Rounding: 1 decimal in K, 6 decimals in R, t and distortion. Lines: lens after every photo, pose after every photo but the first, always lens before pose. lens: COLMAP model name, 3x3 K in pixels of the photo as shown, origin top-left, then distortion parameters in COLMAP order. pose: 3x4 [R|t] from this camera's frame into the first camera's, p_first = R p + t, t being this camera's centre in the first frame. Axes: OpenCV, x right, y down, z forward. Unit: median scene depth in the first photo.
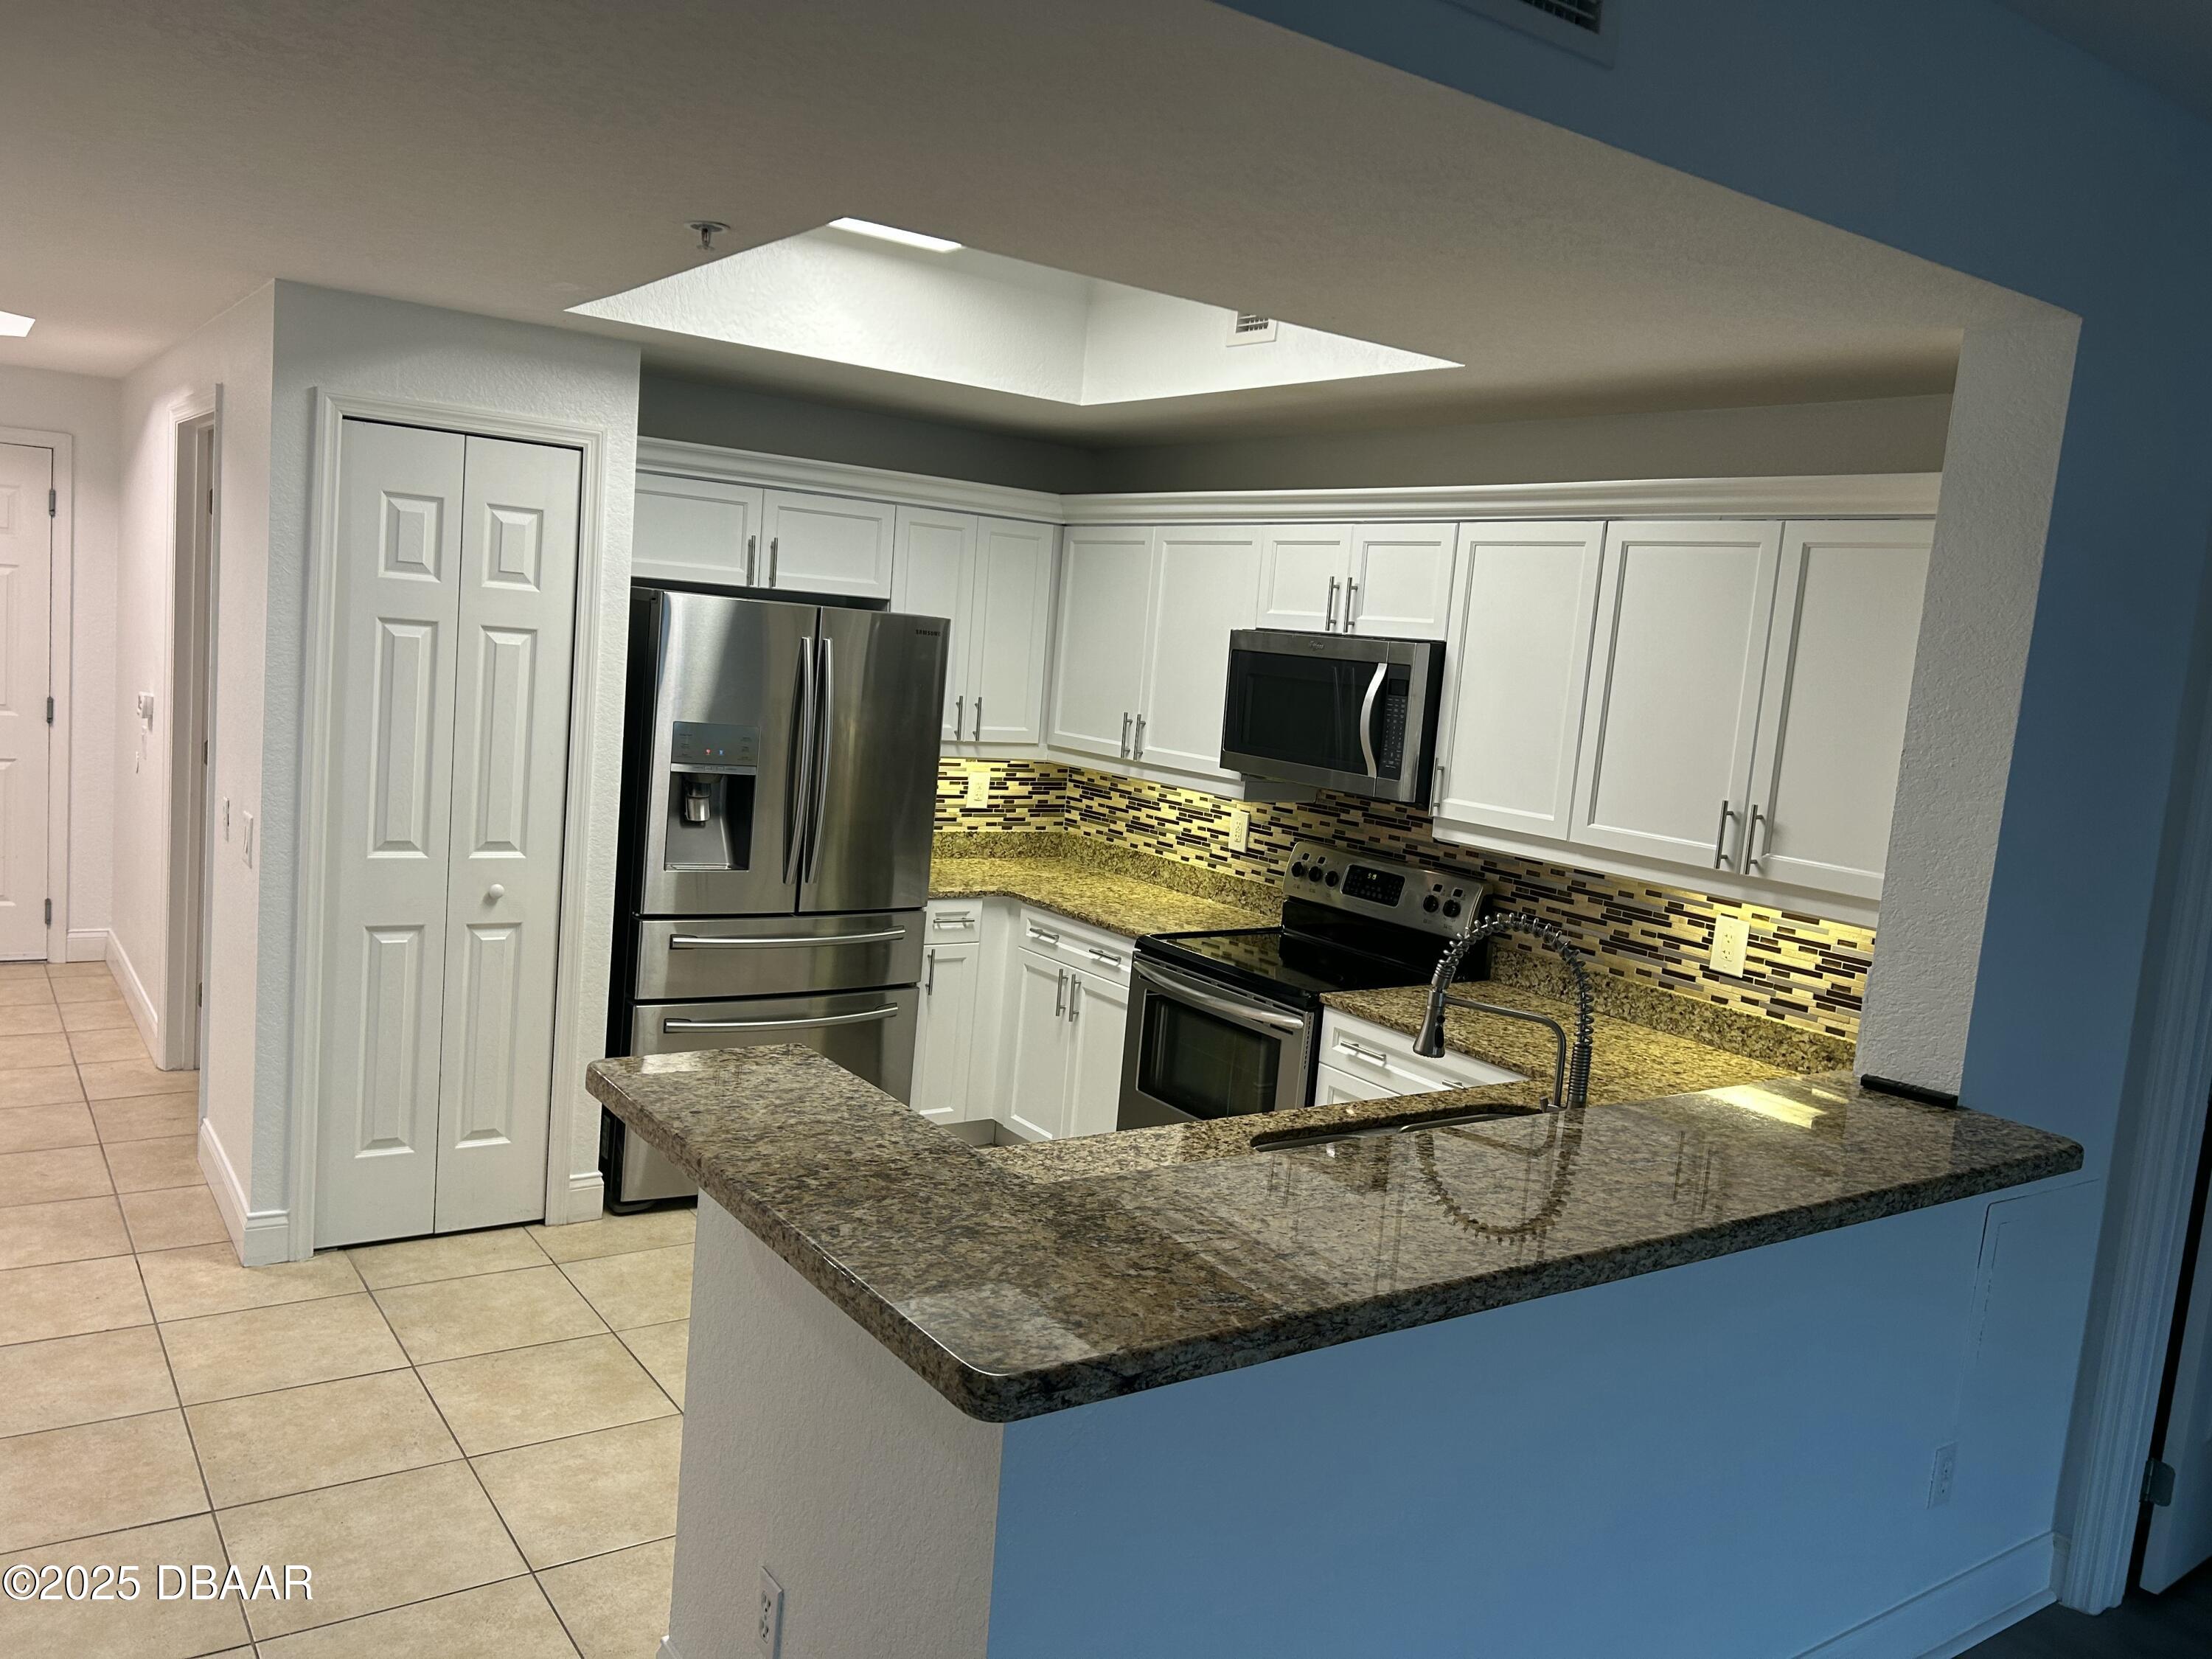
lens RADIAL K [[1674.0, 0, 1104.0], [0, 1674.0, 821.6], [0, 0, 1]] dist [0.058130, -0.071253]
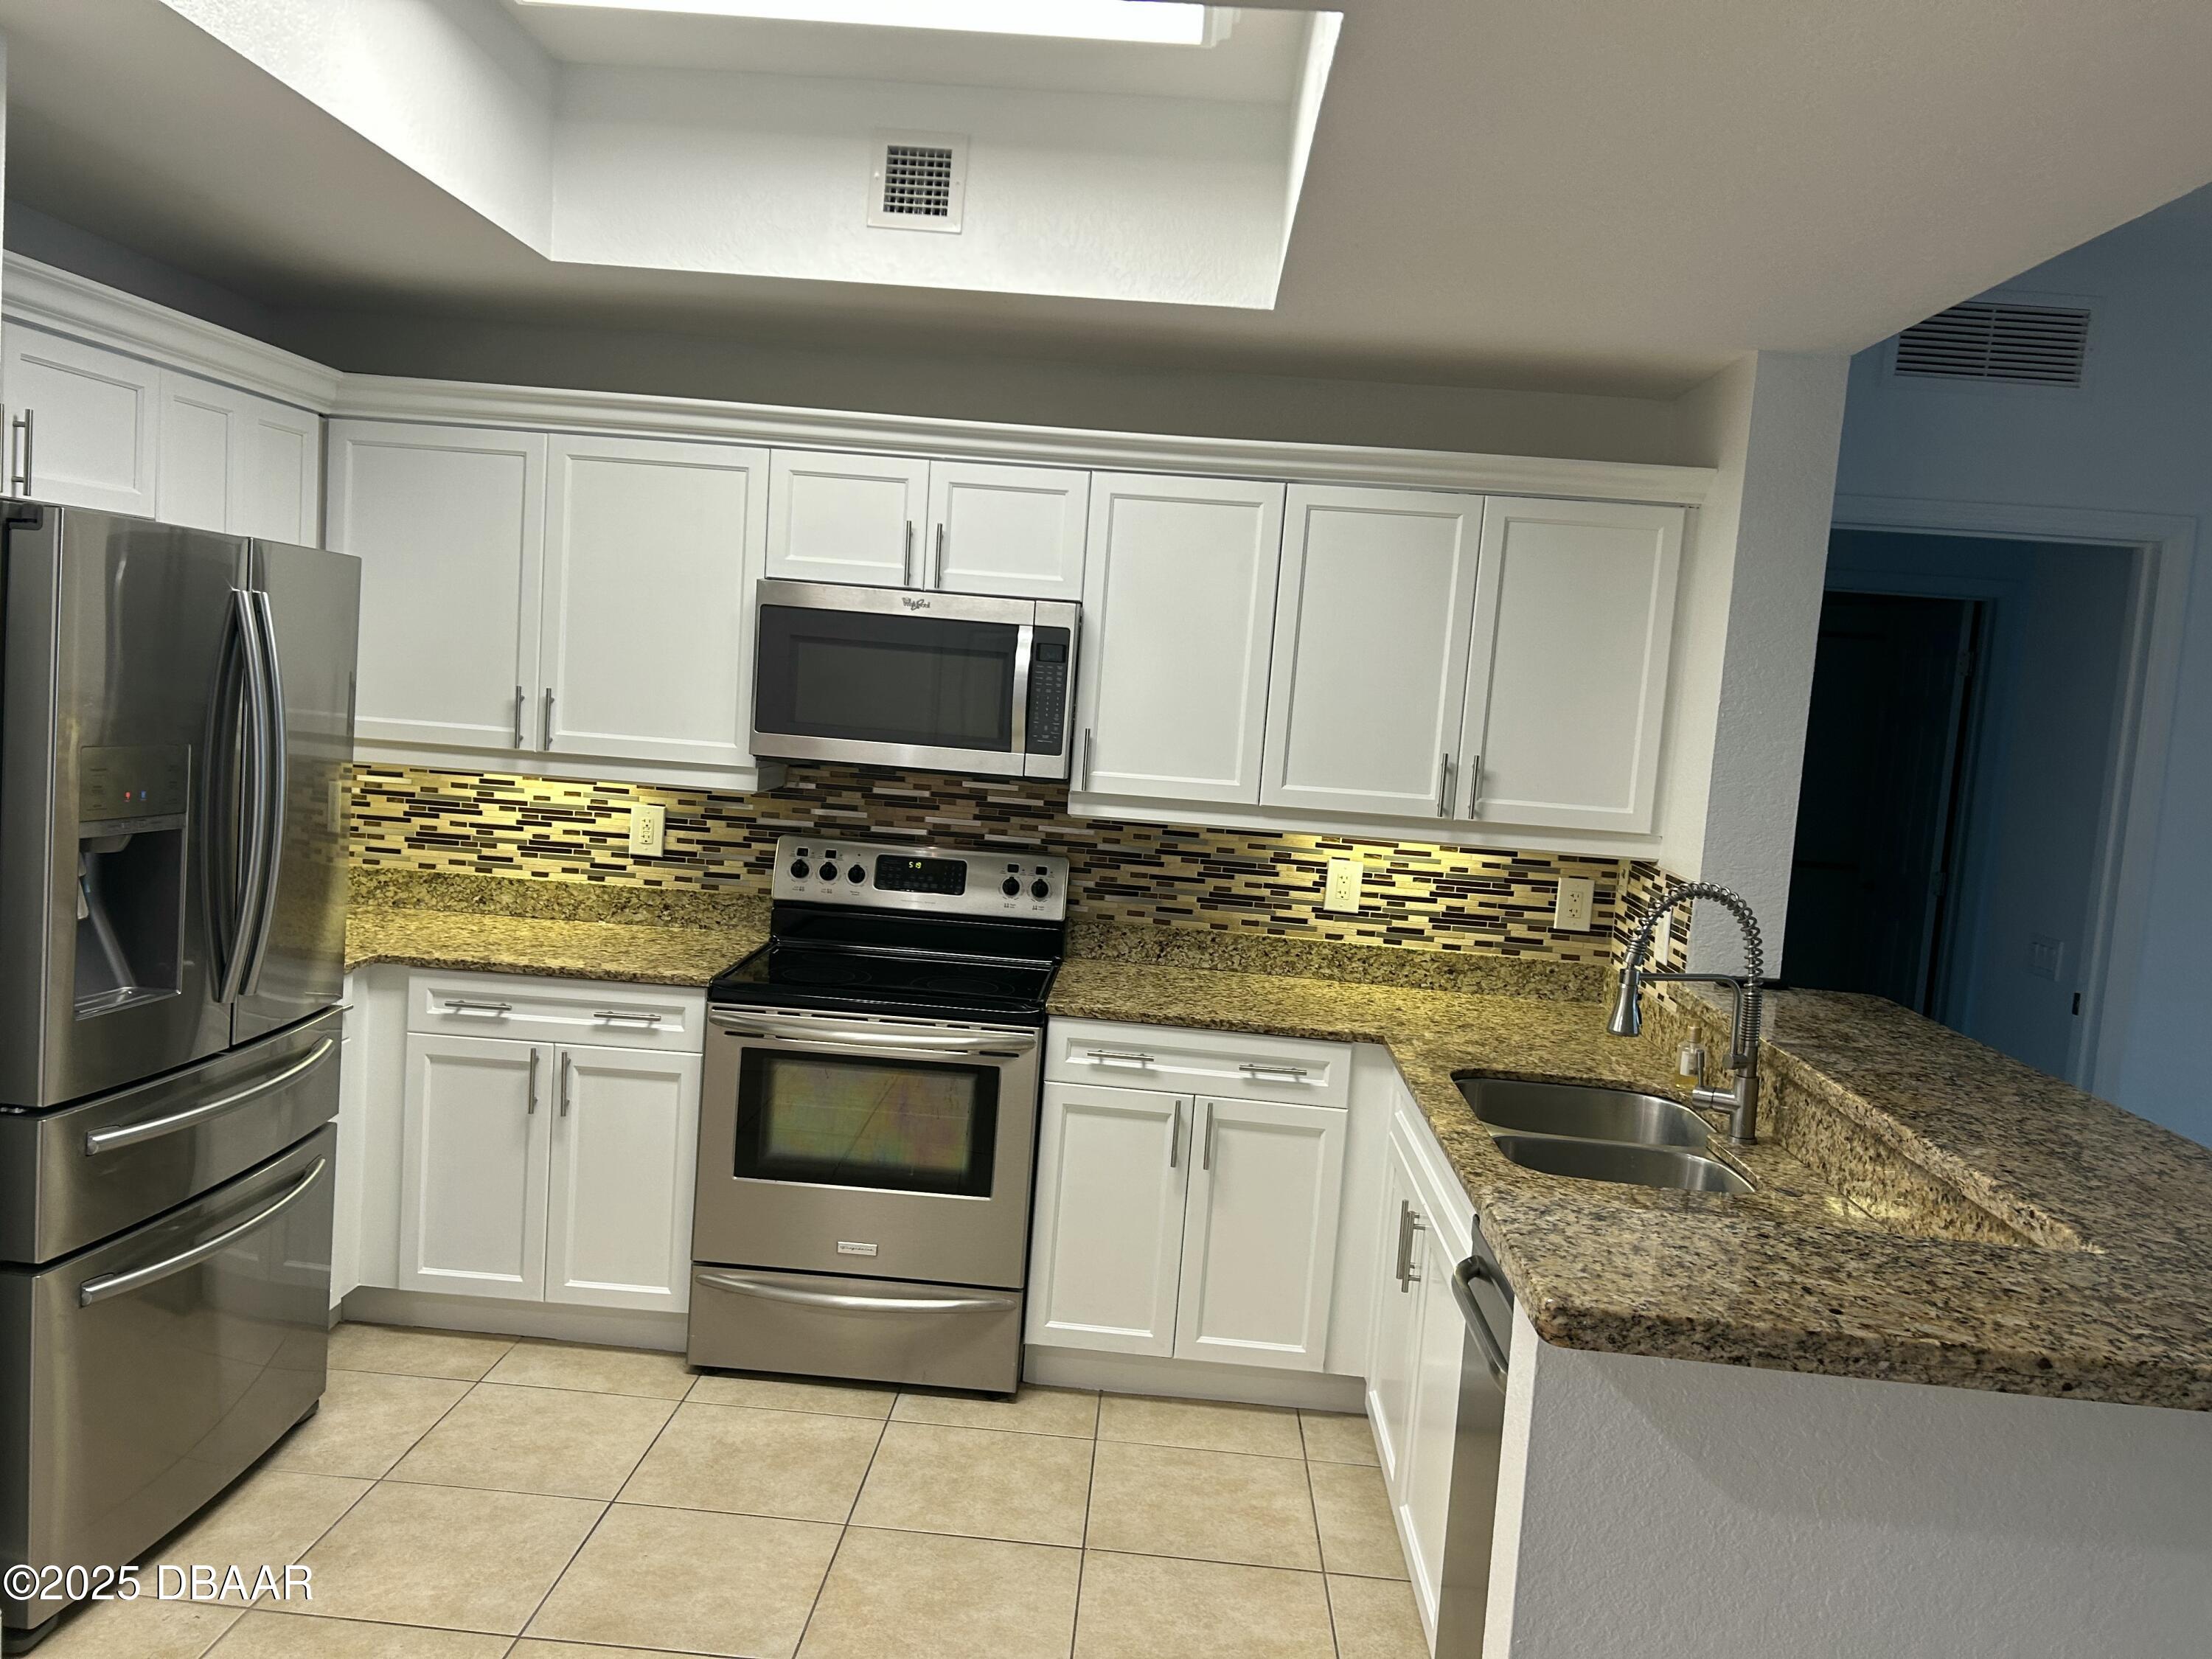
lens RADIAL K [[1674.0, 0, 1112.6], [0, 1674.0, 830.6], [0, 0, 1]] dist [0.058130, -0.071253]
pose [[0.610164, -0.113417, 0.784115, -0.542779], [0.070377, 0.993547, 0.088946, -0.065625], [-0.789143, 0.000912, 0.614209, 0.445216]]
